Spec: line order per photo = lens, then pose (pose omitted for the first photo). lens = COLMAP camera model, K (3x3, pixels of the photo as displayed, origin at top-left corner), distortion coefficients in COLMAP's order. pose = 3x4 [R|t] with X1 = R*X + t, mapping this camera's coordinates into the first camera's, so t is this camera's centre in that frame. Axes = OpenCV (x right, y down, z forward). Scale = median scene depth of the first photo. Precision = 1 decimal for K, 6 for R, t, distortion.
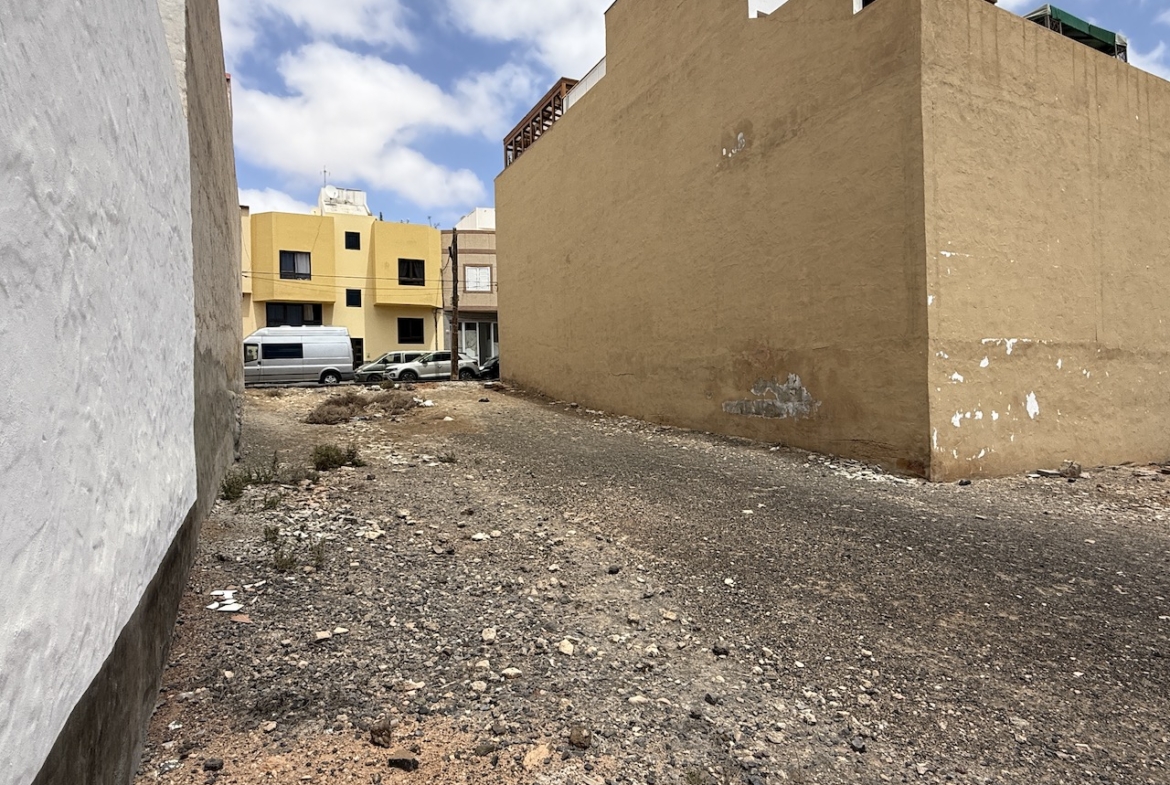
lens RADIAL K [[643.9, 0, 585.3], [0, 643.9, 392.8], [0, 0, 1]] dist [-0.001085, -0.000168]
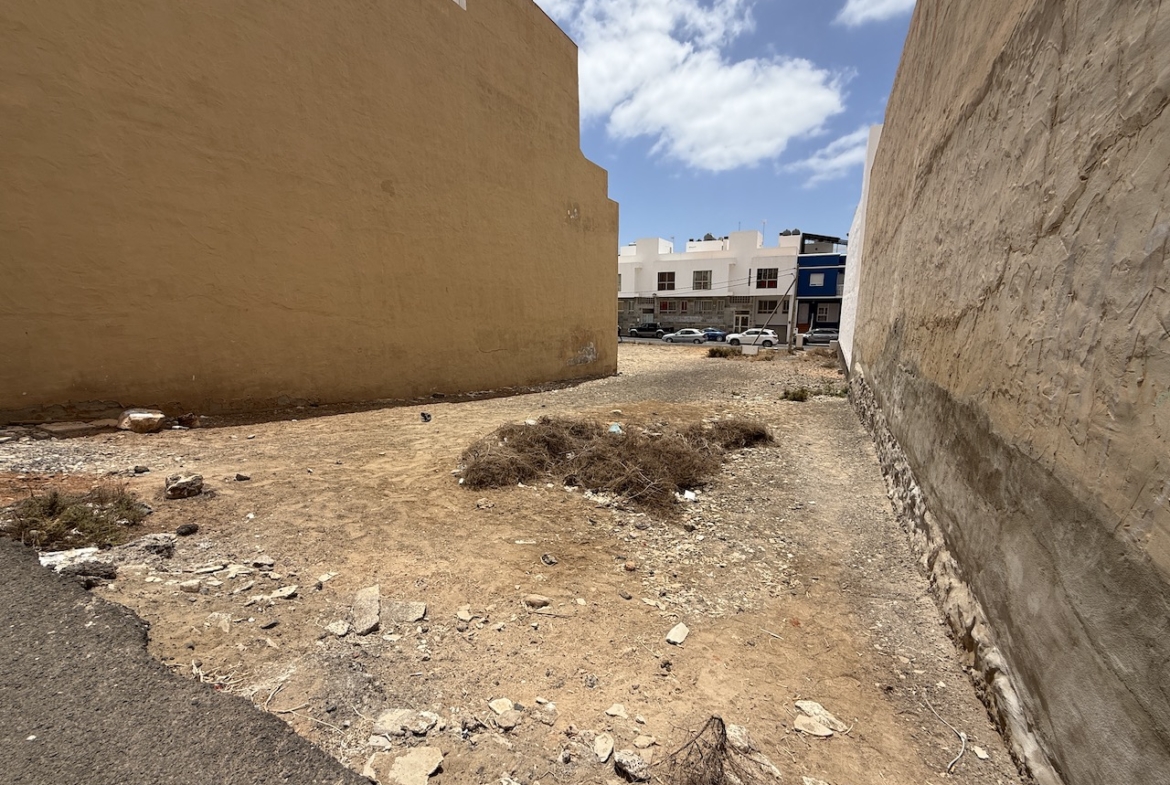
lens RADIAL K [[469.5, 0, 585.6], [0, 469.5, 391.2], [0, 0, 1]] dist [-0.000497, -0.000012]
pose [[-0.587391, -0.122424, 0.799990, -0.734408], [0.020260, 0.985958, 0.165759, -0.098239], [-0.809050, 0.113573, -0.576663, 1.486721]]
